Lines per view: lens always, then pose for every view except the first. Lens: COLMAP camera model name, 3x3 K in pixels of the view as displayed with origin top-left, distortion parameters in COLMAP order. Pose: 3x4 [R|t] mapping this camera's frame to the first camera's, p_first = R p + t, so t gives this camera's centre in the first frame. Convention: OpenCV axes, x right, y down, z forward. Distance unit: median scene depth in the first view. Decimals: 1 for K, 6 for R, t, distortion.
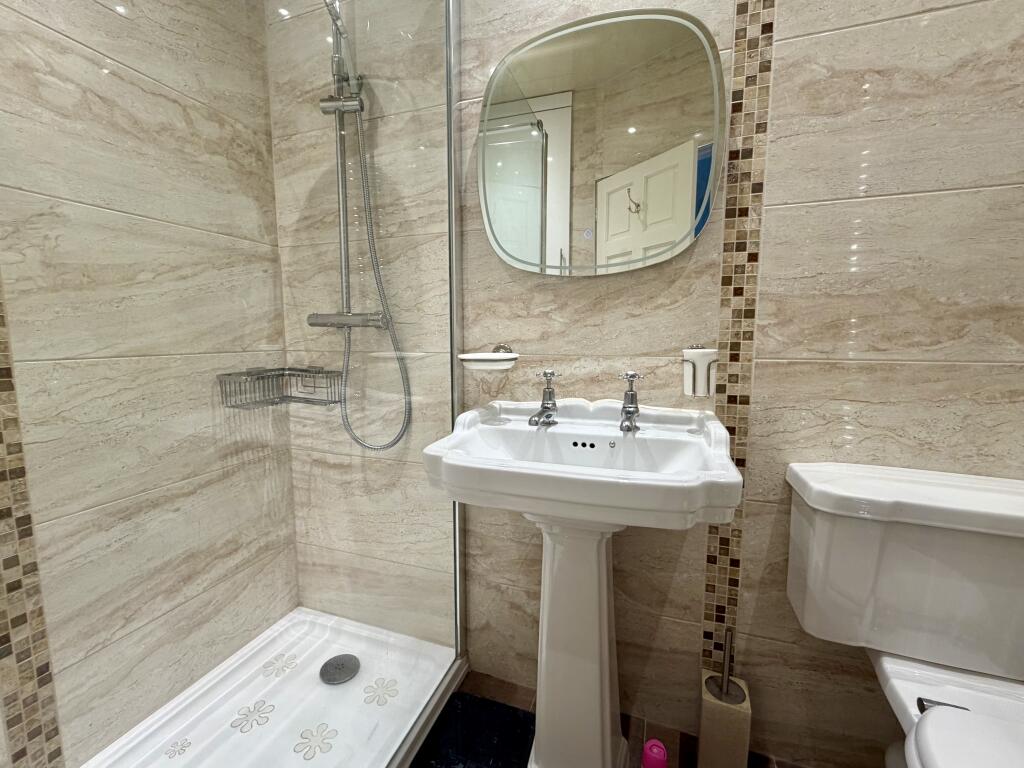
lens RADIAL K [[430.3, 0, 512.0], [0, 430.3, 384.0], [0, 0, 1]] dist [0.000301, -0.000003]
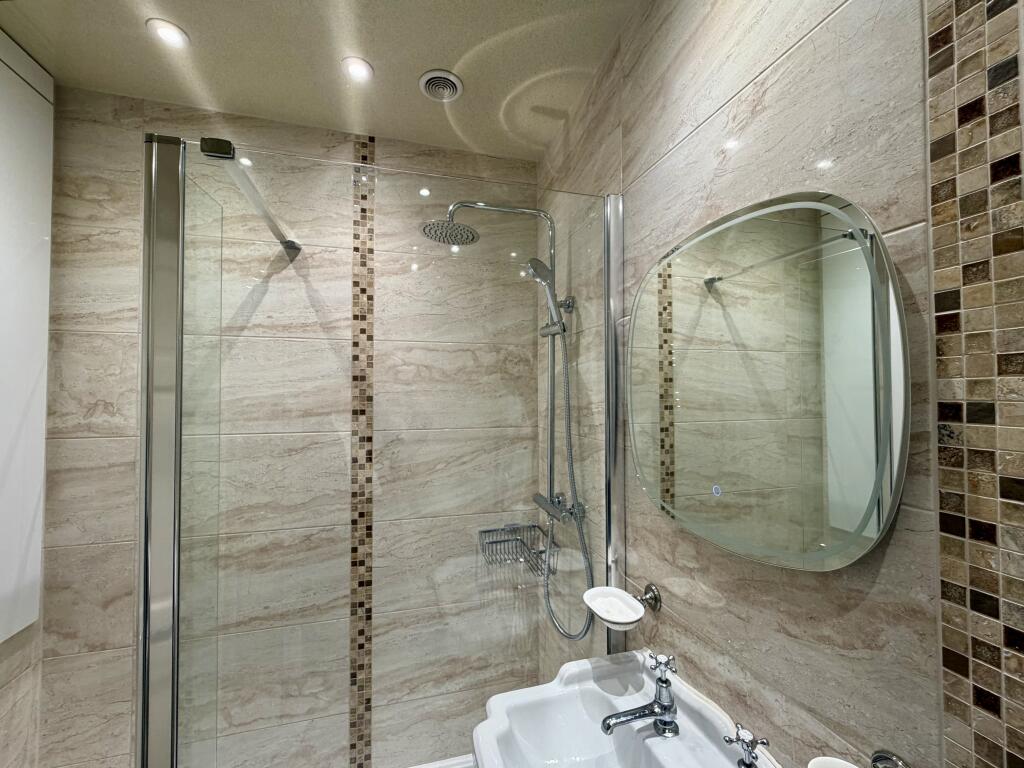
lens RADIAL K [[430.3, 0, 512.0], [0, 430.3, 384.0], [0, 0, 1]] dist [0.000301, -0.000003]
pose [[0.577399, -0.015505, -0.816315, 0.605931], [-0.095327, 0.991701, -0.086263, -0.453944], [0.810878, 0.127626, 0.571130, 0.288435]]
